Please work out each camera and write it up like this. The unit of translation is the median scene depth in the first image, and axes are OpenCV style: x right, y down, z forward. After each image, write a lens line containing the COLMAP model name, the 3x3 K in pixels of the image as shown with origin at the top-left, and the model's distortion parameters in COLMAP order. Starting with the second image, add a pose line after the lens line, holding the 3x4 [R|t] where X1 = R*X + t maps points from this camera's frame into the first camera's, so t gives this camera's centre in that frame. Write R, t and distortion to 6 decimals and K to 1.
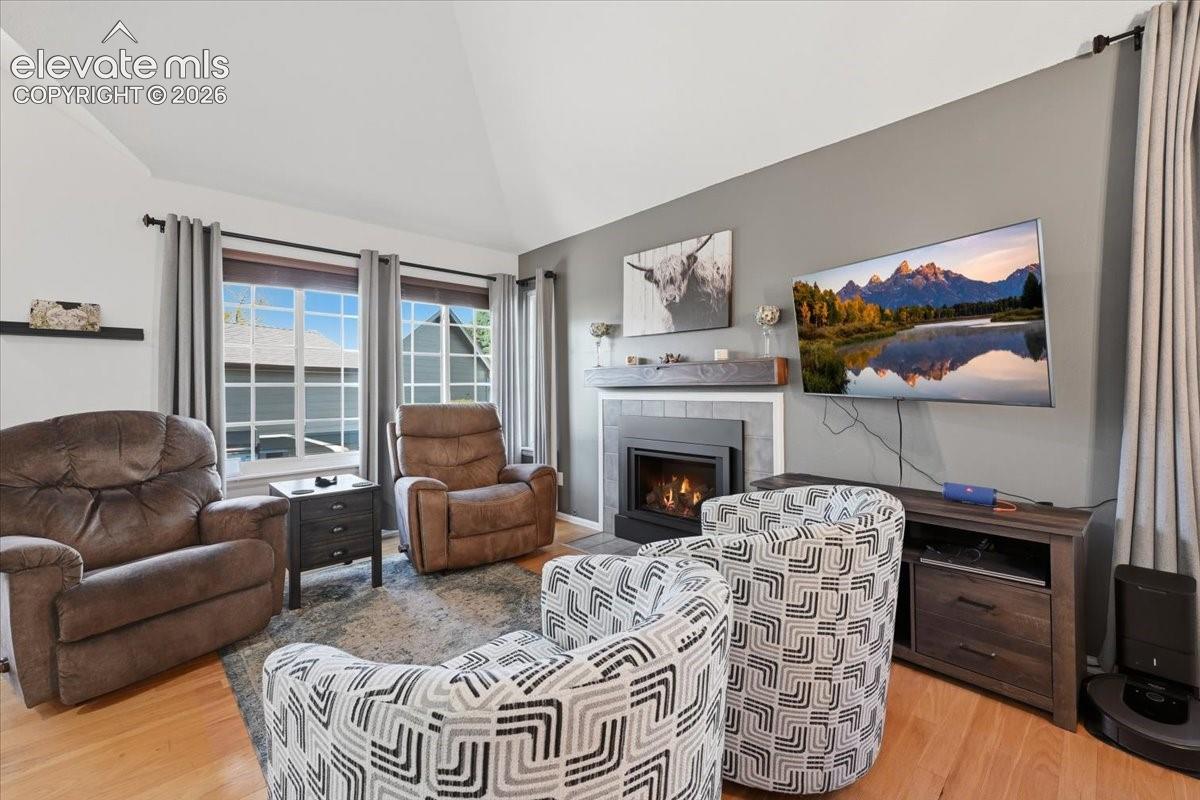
lens RADIAL K [[489.7, 0, 621.6], [0, 489.7, 394.5], [0, 0, 1]] dist [-0.004007, 0.000696]
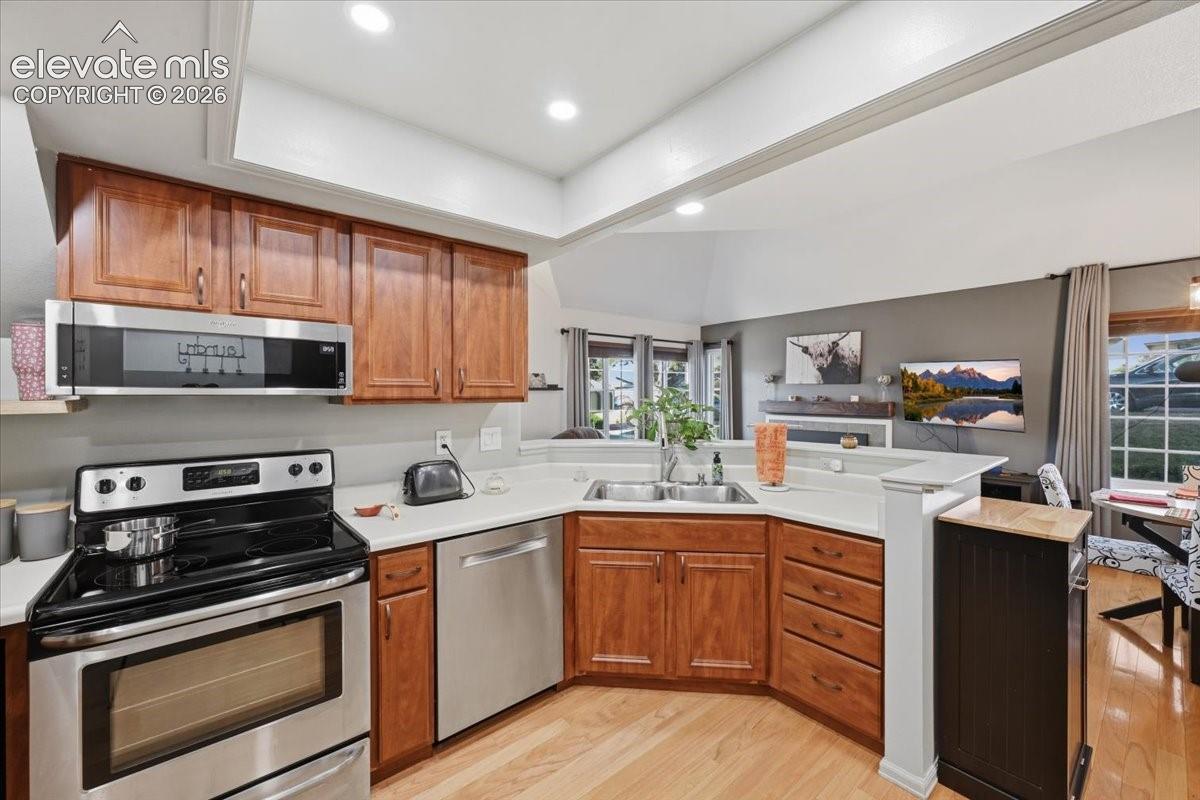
lens RADIAL K [[489.7, 0, 613.0], [0, 489.7, 394.8], [0, 0, 1]] dist [-0.004007, 0.000696]
pose [[0.997525, 0.008007, -0.069860, -0.625952], [-0.008147, 0.999965, -0.001719, -0.091352], [0.069844, 0.002284, 0.997555, -0.985640]]
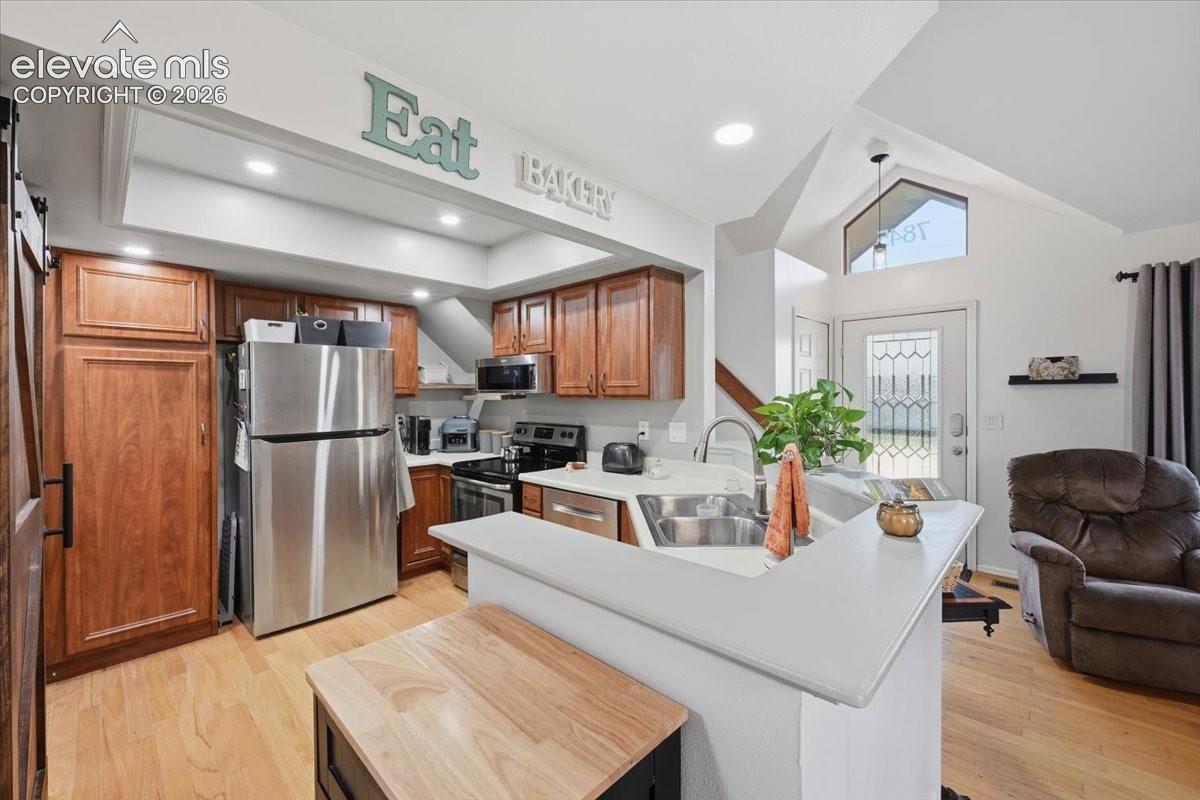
lens RADIAL K [[489.7, 0, 571.9], [0, 489.7, 388.6], [0, 0, 1]] dist [-0.004007, 0.000696]
pose [[0.004477, 0.007327, -0.999963, 0.151094], [0.000999, 0.999973, 0.007332, -0.108900], [0.999989, -0.001031, 0.004470, -0.274596]]
